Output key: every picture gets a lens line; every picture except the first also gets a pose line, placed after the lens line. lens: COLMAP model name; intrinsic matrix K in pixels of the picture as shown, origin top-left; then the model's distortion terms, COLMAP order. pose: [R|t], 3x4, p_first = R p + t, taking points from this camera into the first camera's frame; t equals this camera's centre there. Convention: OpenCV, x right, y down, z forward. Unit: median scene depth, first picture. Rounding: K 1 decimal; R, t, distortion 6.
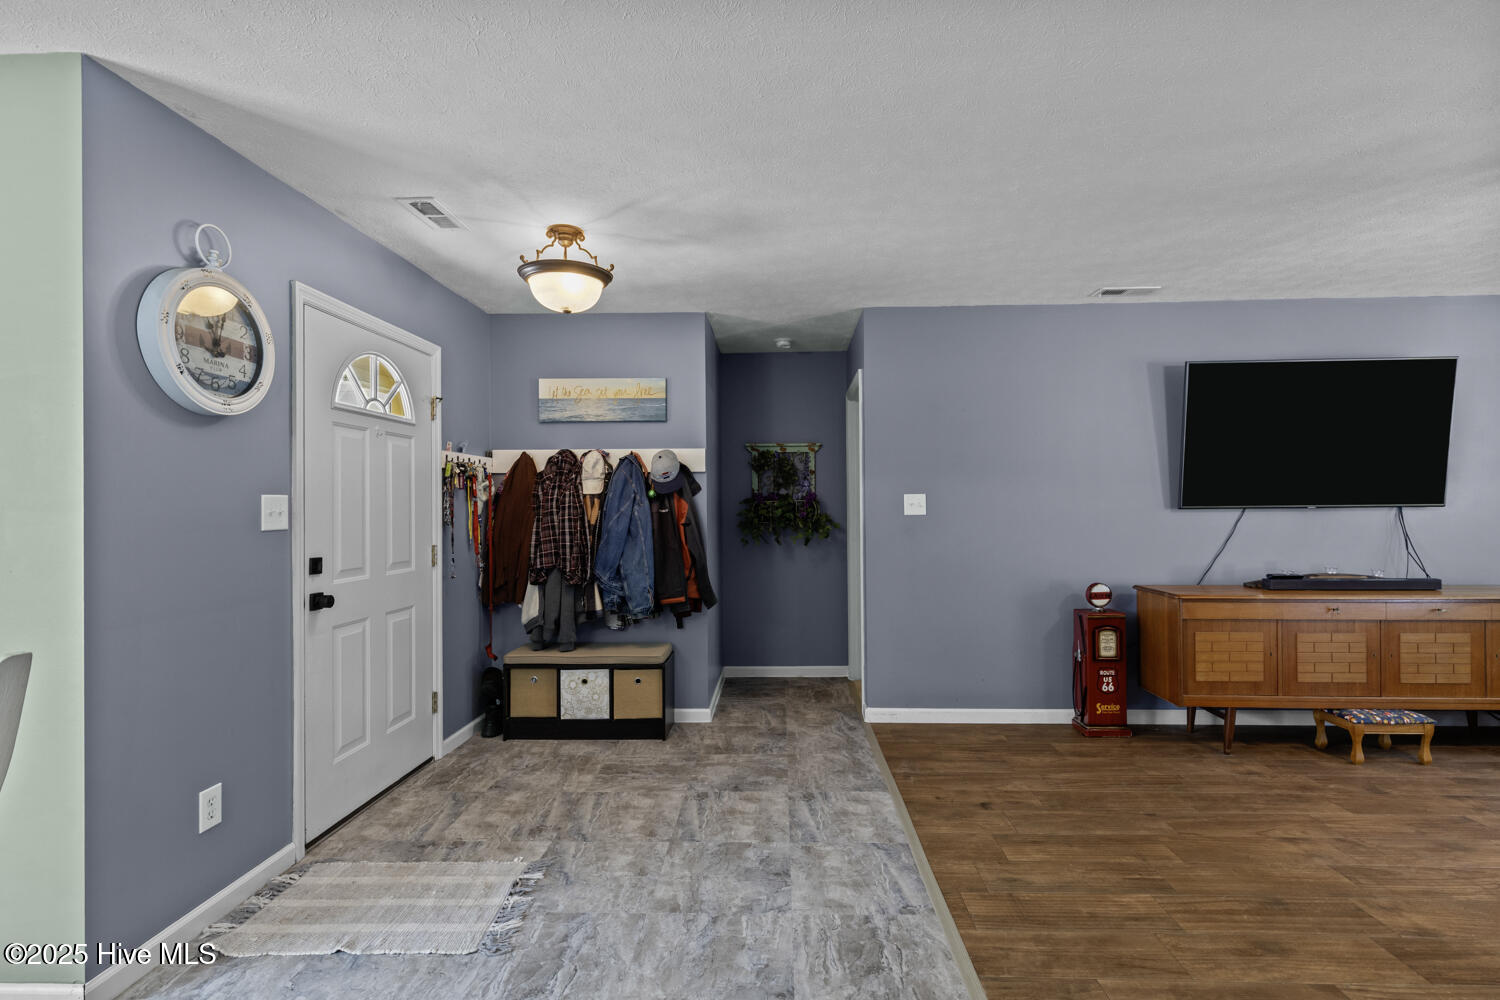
lens RADIAL K [[680.6, 0, 762.4], [0, 680.6, 504.7], [0, 0, 1]] dist [0.002148, -0.000350]
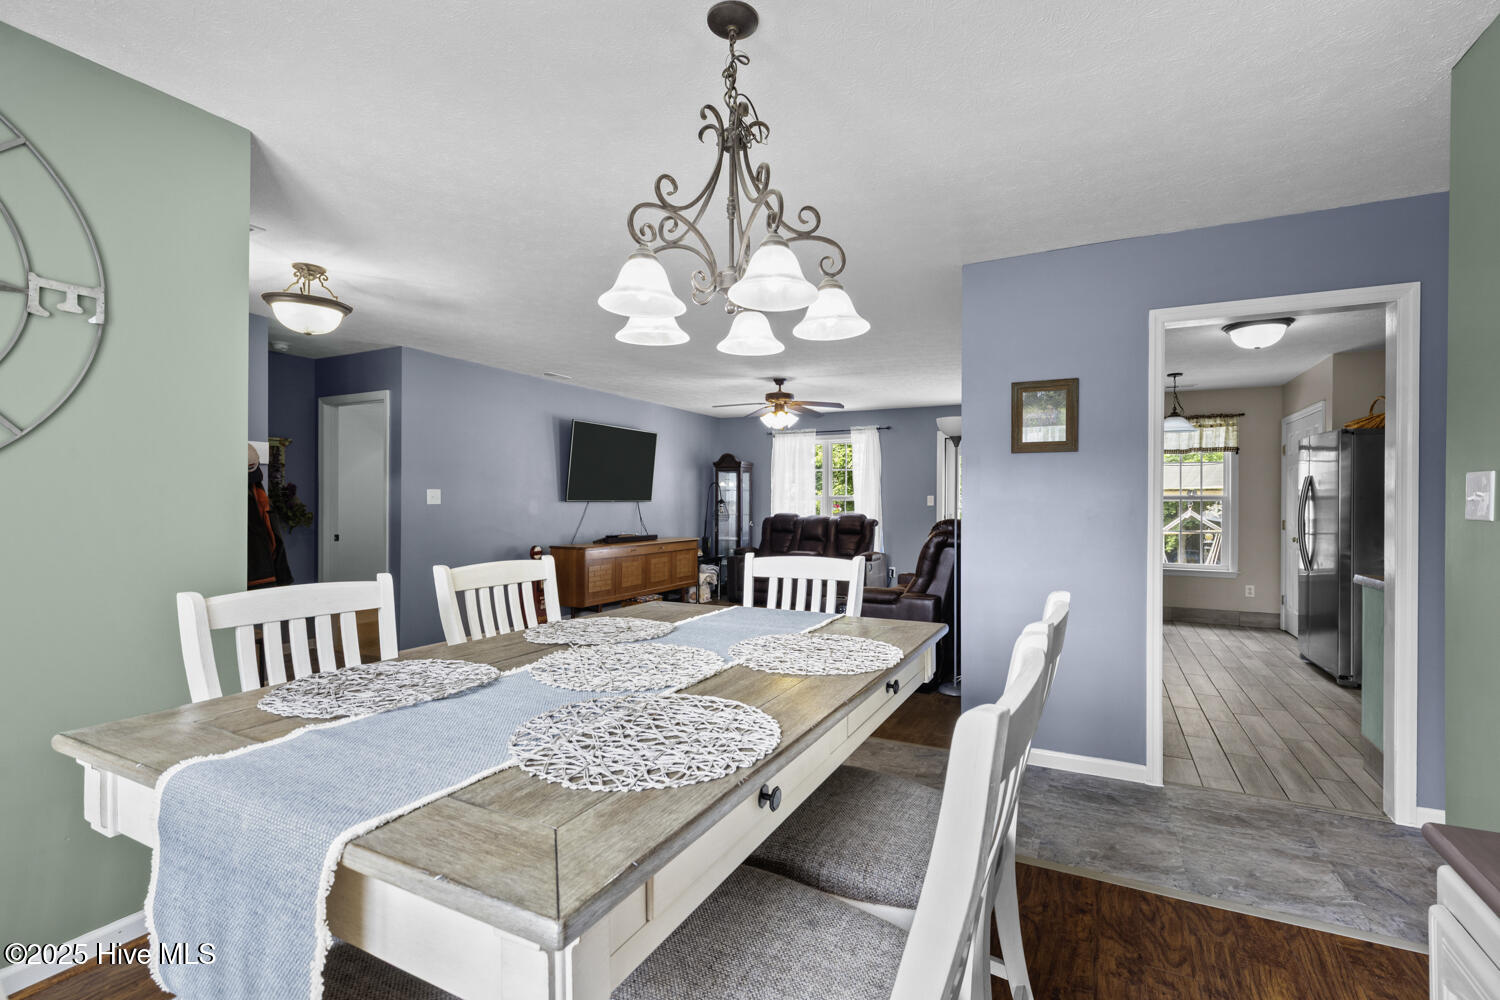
lens RADIAL K [[680.6, 0, 754.7], [0, 680.6, 502.9], [0, 0, 1]] dist [0.002148, -0.000350]
pose [[0.416228, 0.007072, 0.909233, -0.902305], [-0.009748, 0.999947, -0.003315, 0.012555], [-0.909208, -0.007483, 0.416275, -0.200181]]
